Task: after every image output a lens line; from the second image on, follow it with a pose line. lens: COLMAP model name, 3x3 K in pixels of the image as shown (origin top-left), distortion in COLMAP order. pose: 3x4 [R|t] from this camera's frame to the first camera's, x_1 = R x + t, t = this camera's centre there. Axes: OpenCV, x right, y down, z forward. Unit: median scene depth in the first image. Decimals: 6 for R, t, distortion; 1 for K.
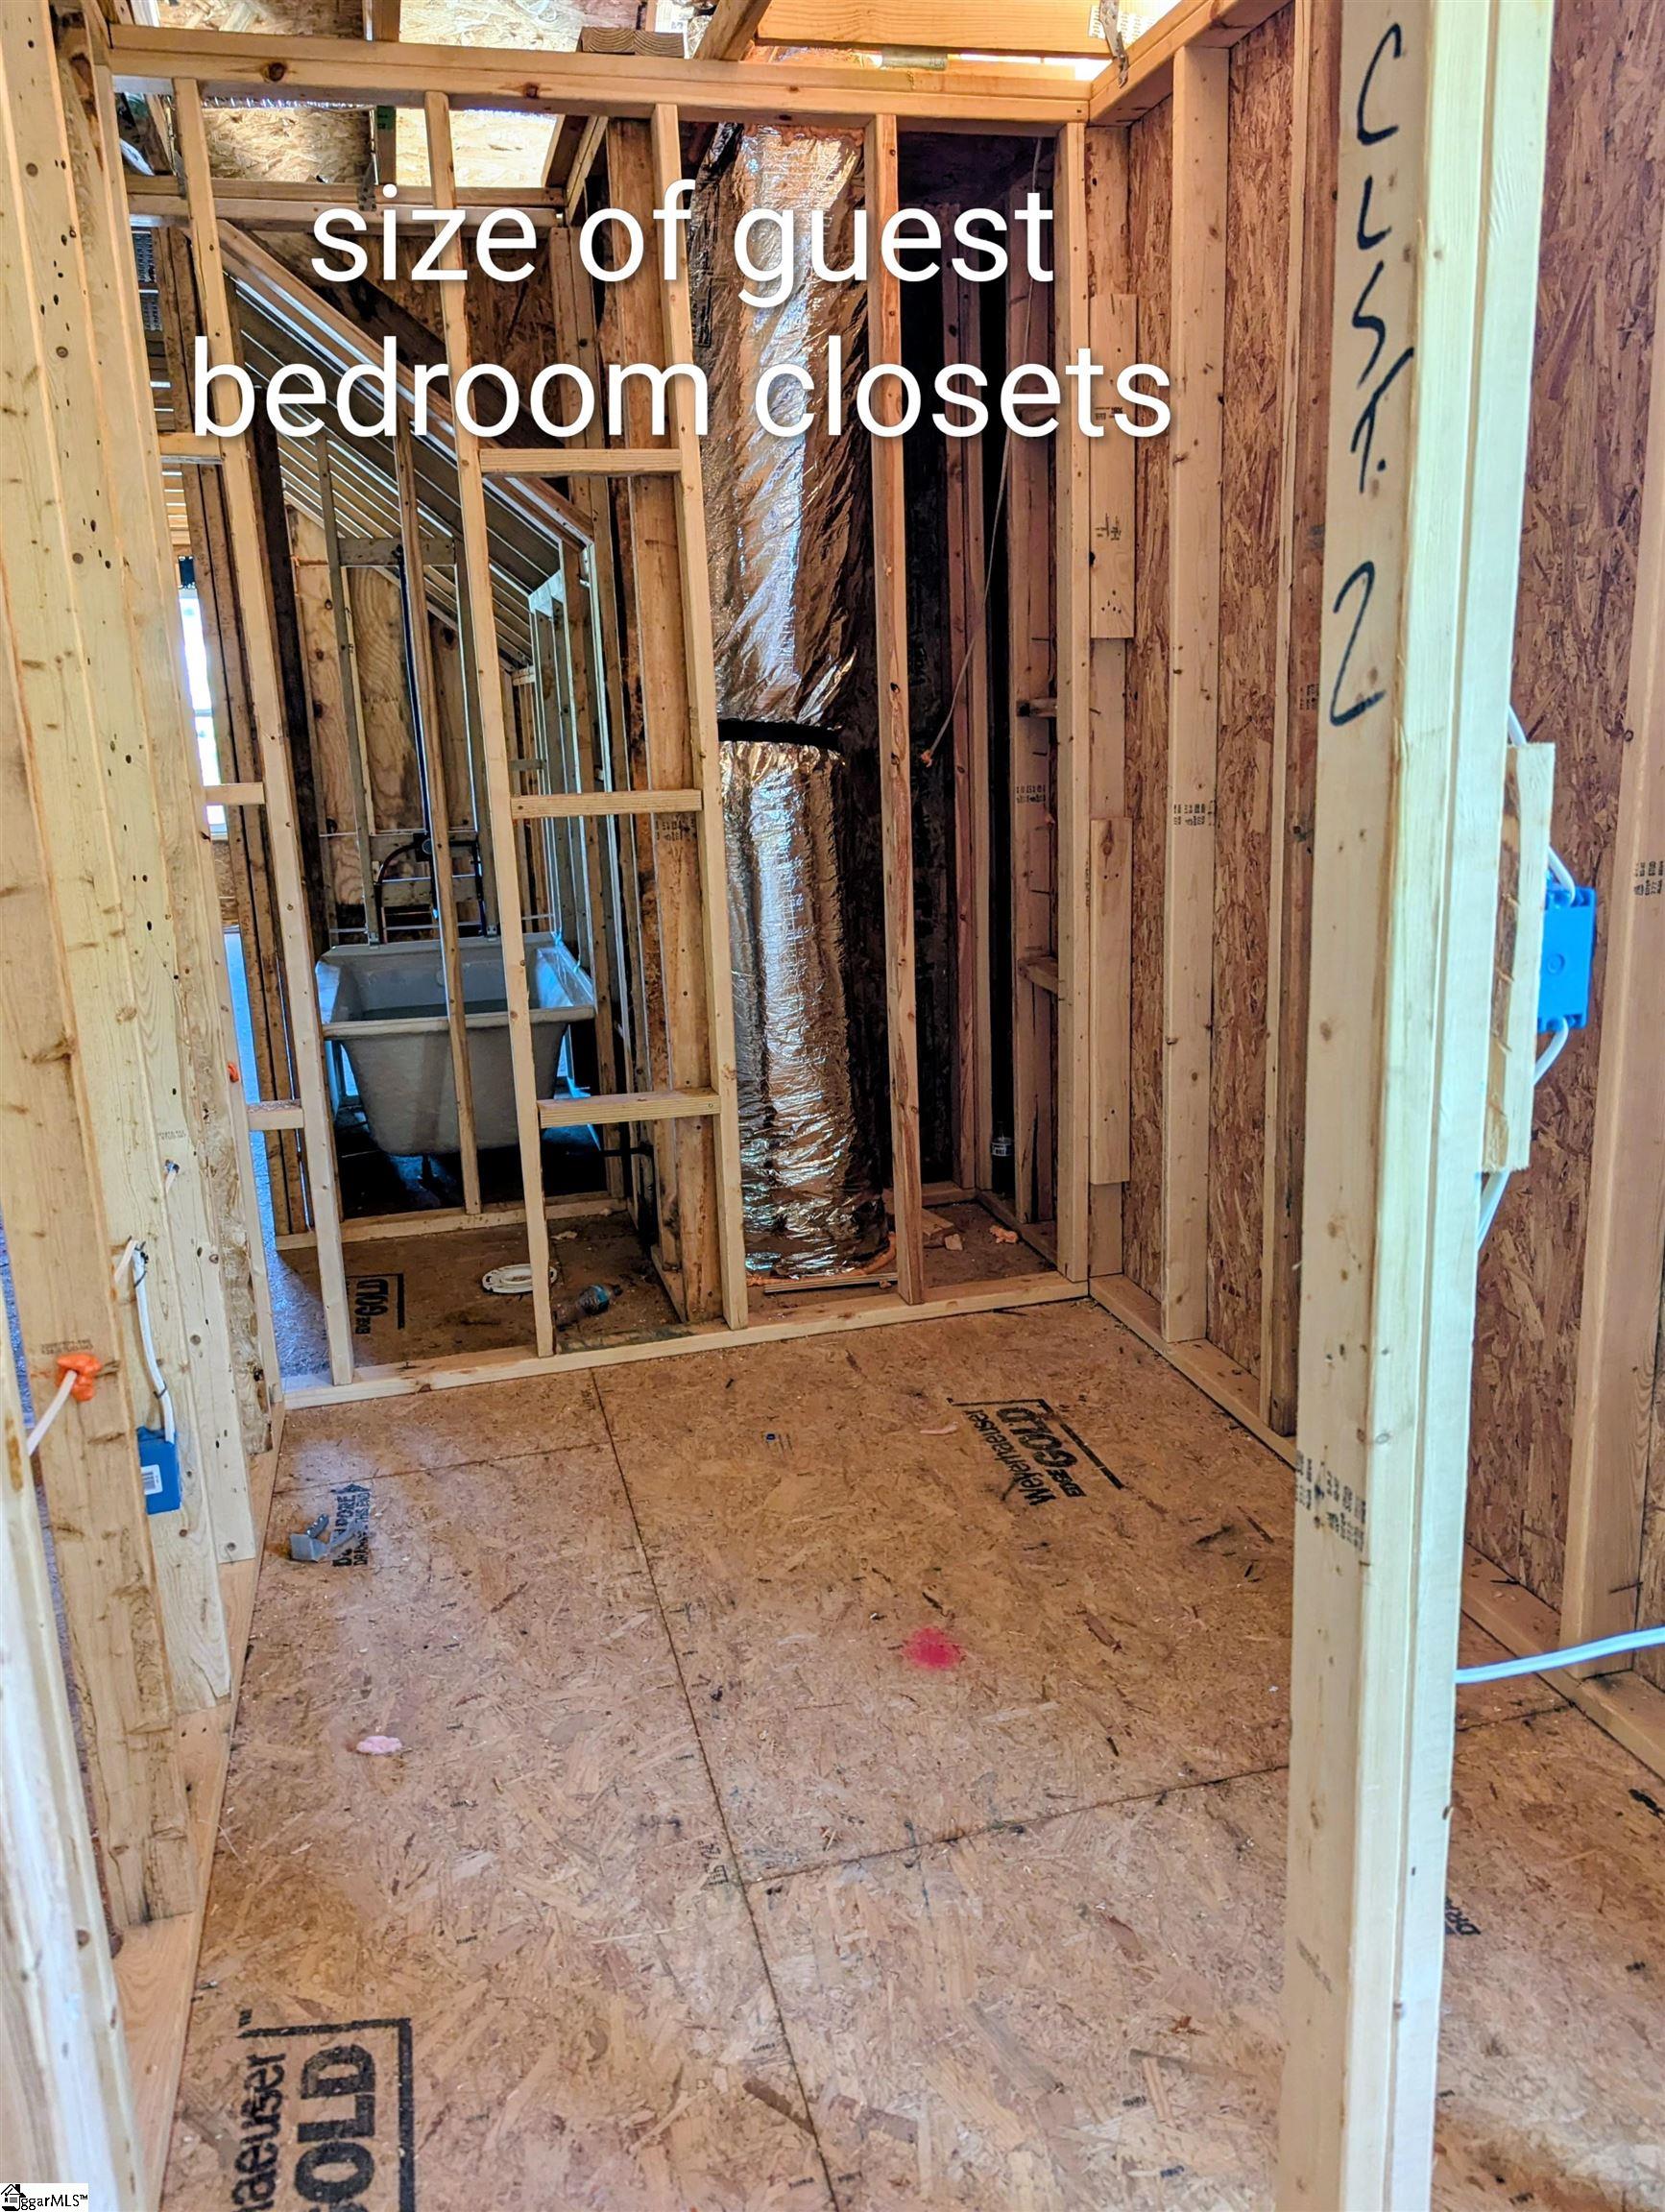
lens RADIAL K [[1605.6, 0, 909.9], [0, 1605.6, 1083.9], [0, 0, 1]] dist [0.023662, -0.004380]
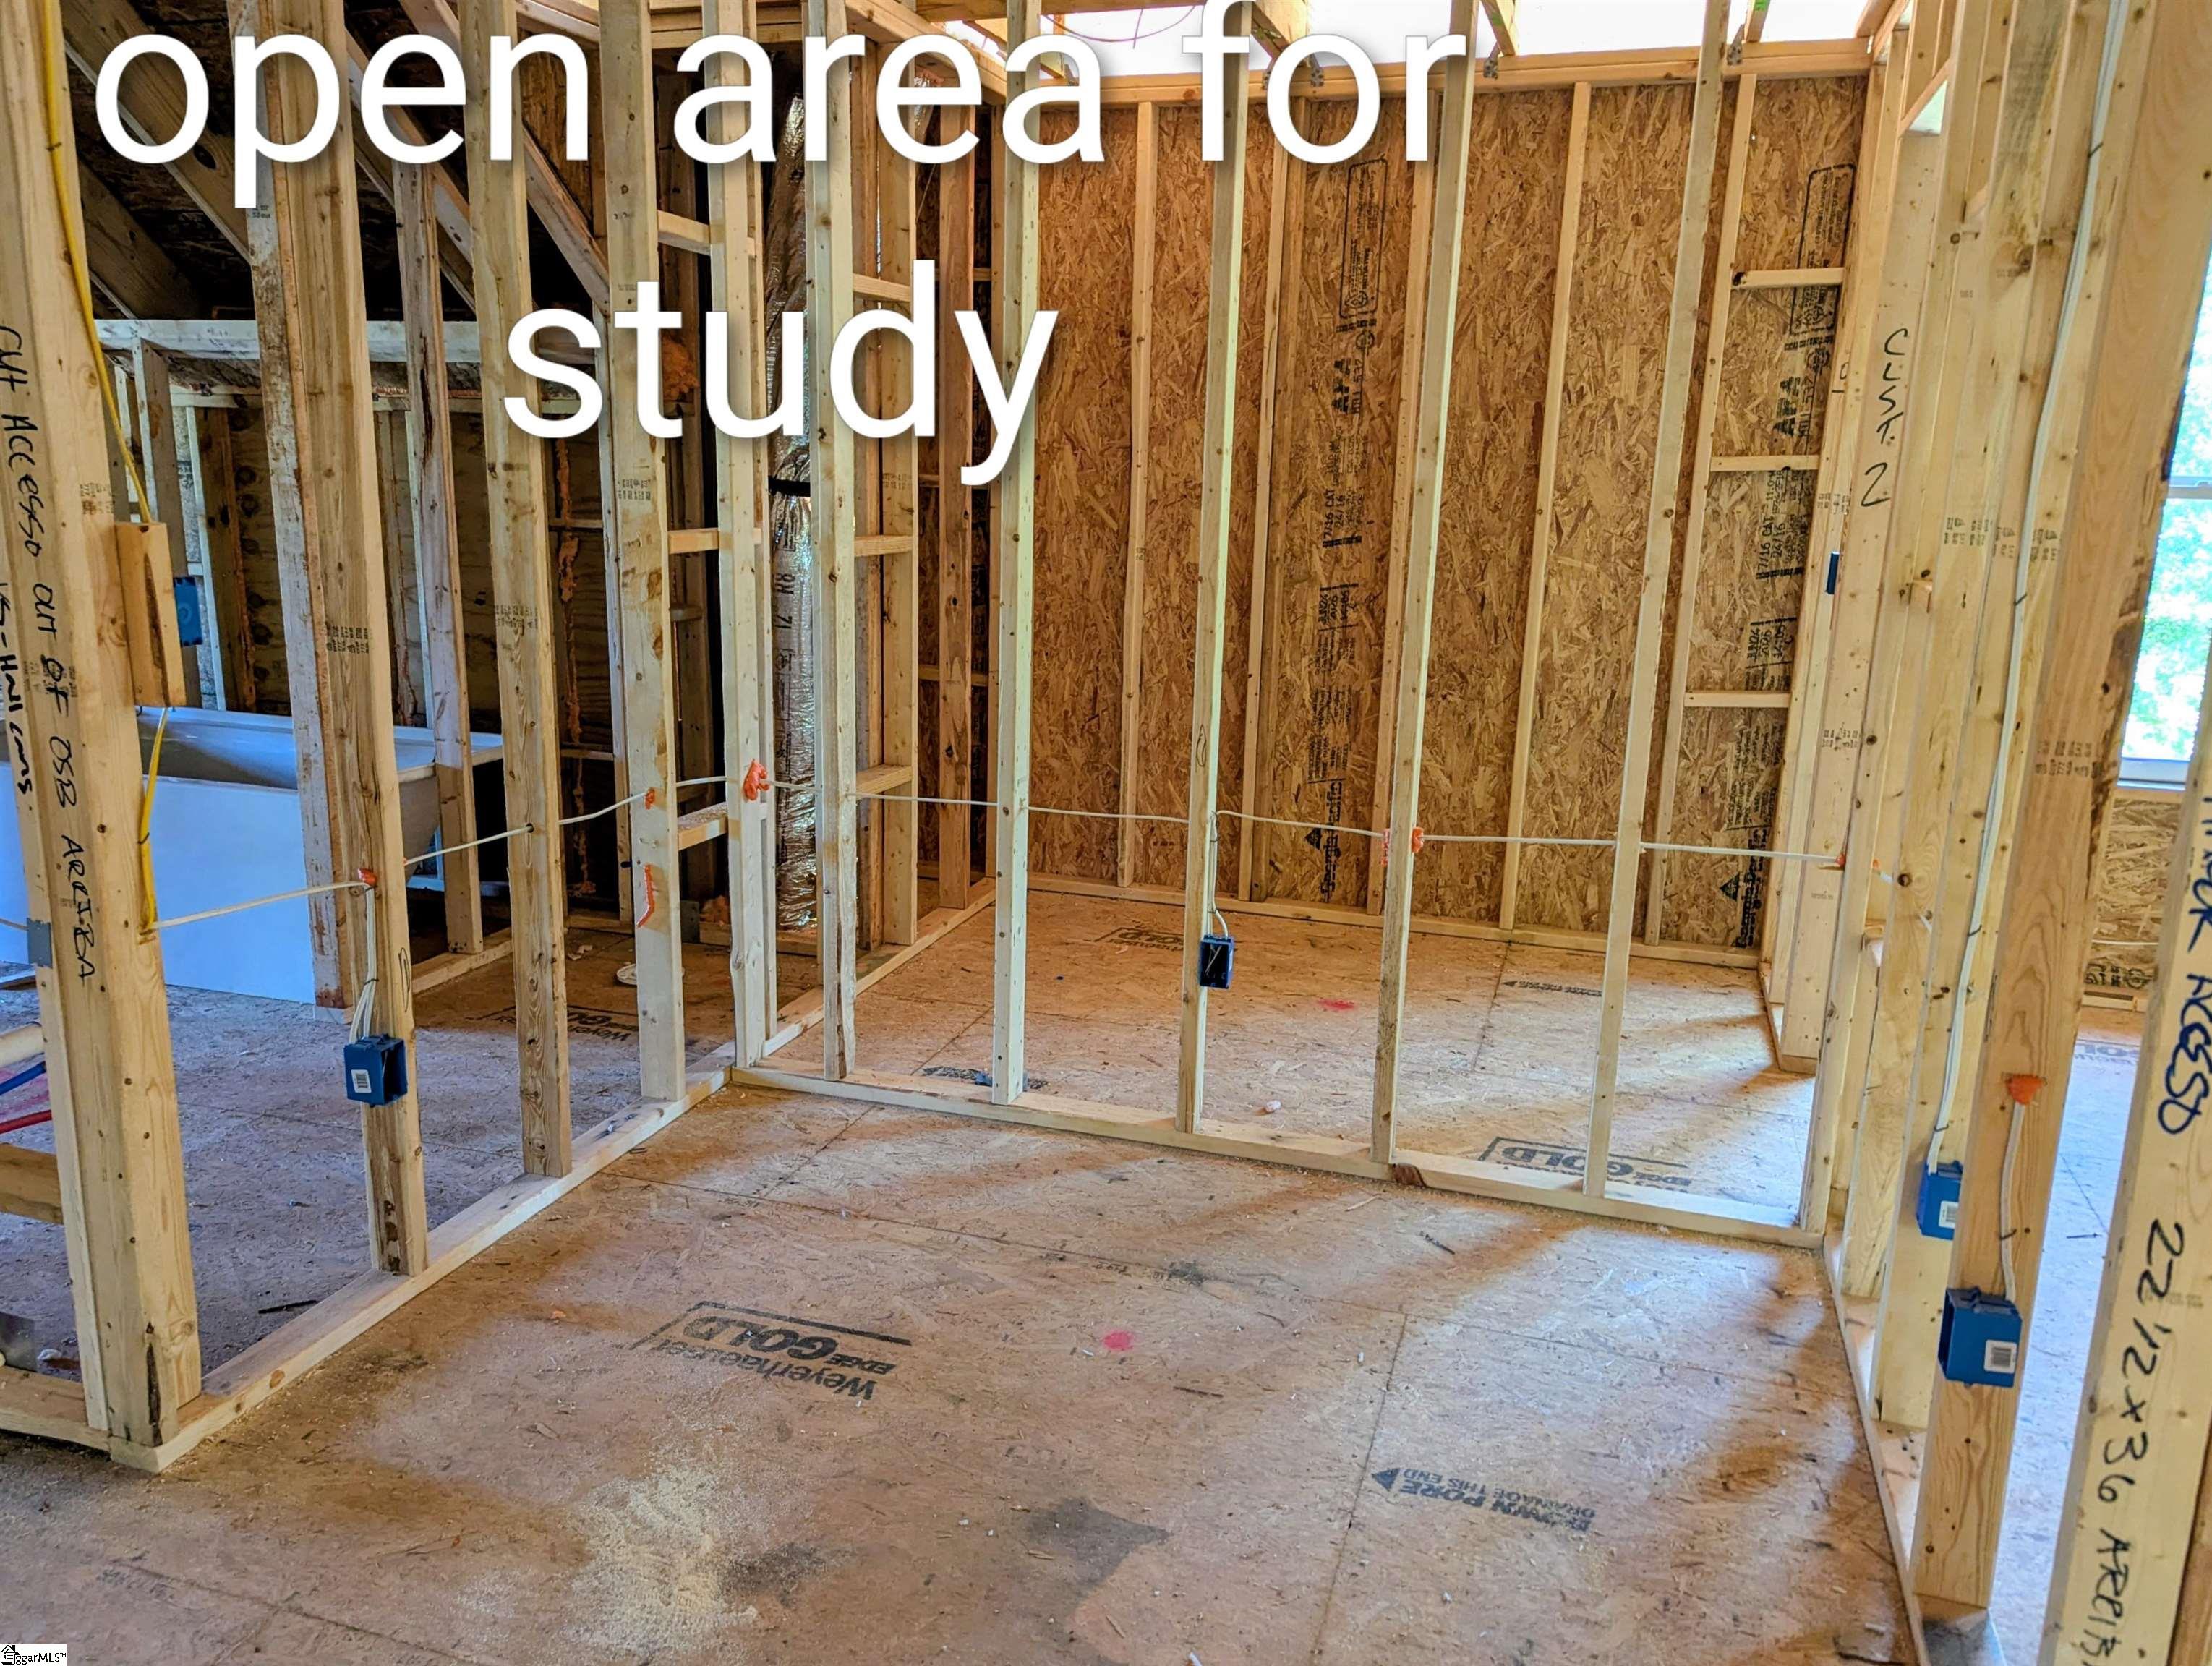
lens RADIAL K [[1554.6, 0, 1106.0], [0, 1554.6, 833.0], [0, 0, 1]] dist [0.066098, -0.058623]
pose [[0.560011, -0.145373, 0.815632, -1.518235], [0.152699, 0.985730, 0.070848, -0.005638], [-0.814292, 0.084871, 0.574218, 0.178767]]
